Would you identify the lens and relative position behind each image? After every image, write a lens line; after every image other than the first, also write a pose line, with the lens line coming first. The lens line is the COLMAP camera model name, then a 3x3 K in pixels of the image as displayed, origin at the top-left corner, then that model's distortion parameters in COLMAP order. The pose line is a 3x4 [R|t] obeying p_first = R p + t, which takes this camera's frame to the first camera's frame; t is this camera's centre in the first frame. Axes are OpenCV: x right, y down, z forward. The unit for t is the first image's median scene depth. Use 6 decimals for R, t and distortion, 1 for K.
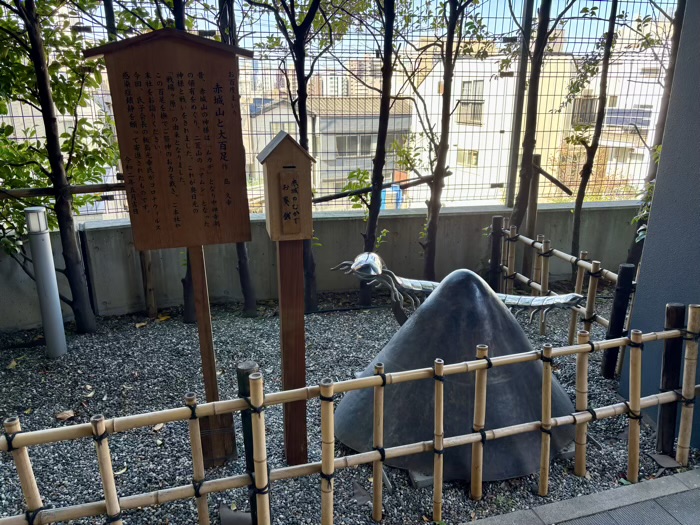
lens RADIAL K [[525.7, 0, 357.9], [0, 525.7, 259.2], [0, 0, 1]] dist [0.057989, -0.064476]
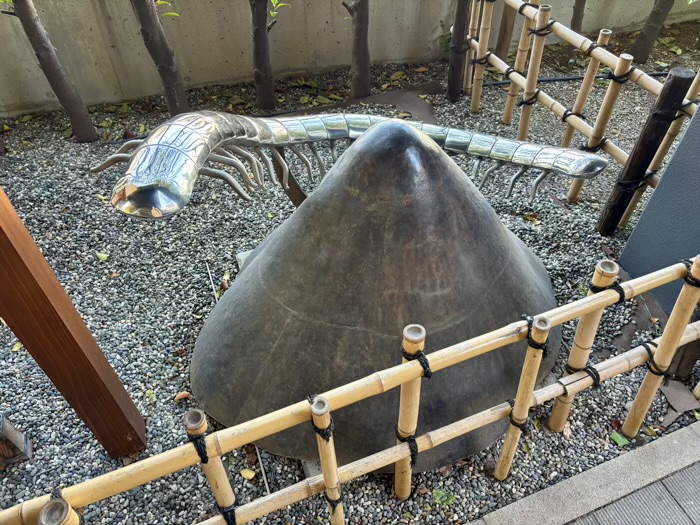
lens RADIAL K [[525.7, 0, 357.9], [0, 525.7, 259.2], [0, 0, 1]] dist [0.057989, -0.064476]
pose [[0.996352, -0.062253, 0.058373, 0.127865], [0.026238, 0.874339, 0.484607, -0.112795], [-0.081206, -0.481307, 0.872782, 0.491391]]
